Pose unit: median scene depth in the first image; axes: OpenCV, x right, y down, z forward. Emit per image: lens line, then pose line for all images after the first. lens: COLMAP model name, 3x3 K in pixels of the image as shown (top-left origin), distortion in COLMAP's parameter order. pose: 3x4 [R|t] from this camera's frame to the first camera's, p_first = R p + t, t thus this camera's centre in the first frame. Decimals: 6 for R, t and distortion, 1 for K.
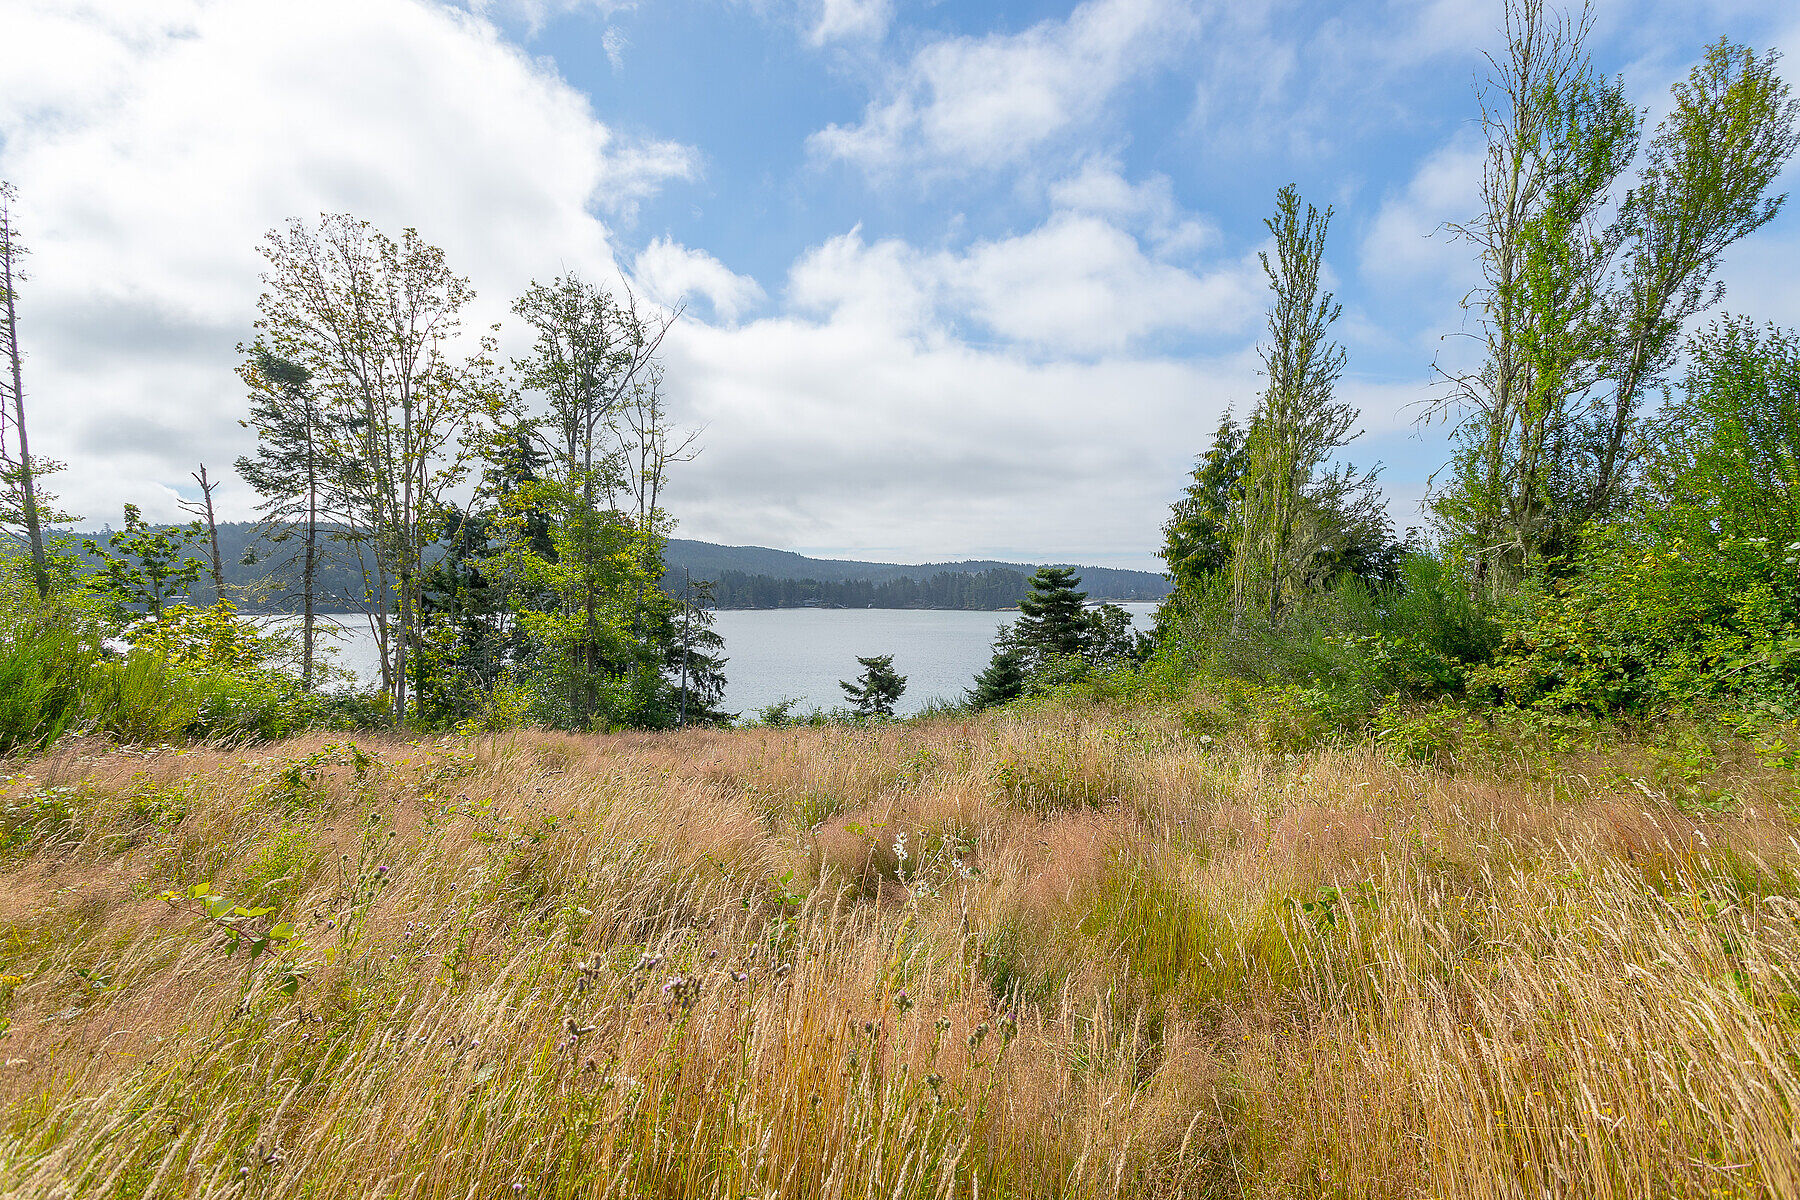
lens RADIAL K [[840.7, 0, 890.1], [0, 840.7, 632.2], [0, 0, 1]] dist [-0.000252, -0.000457]
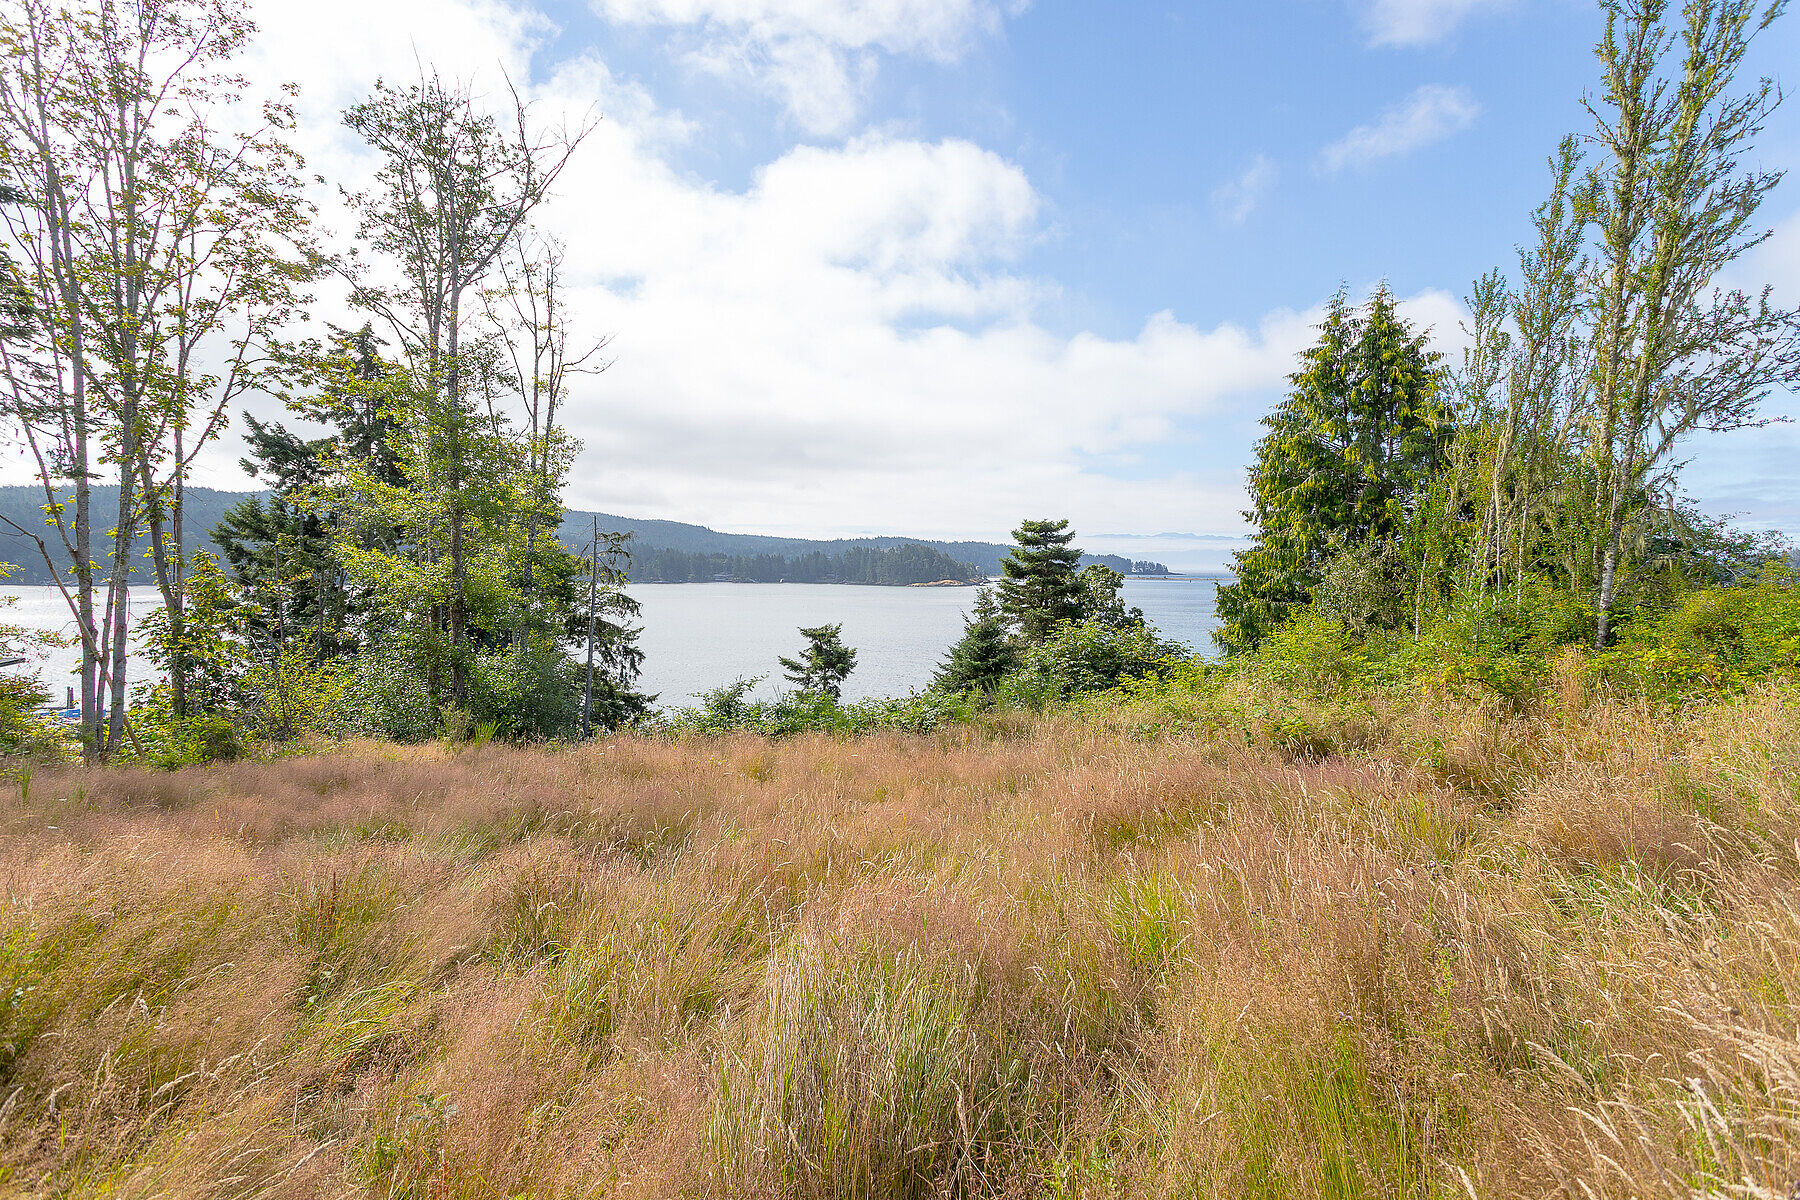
lens RADIAL K [[840.7, 0, 900.8], [0, 840.7, 561.3], [0, 0, 1]] dist [-0.000252, -0.000457]
pose [[0.993192, 0.009111, 0.116128, -0.054756], [-0.002754, 0.998494, -0.054788, 0.013803], [-0.116452, 0.054095, 0.991722, 0.220033]]
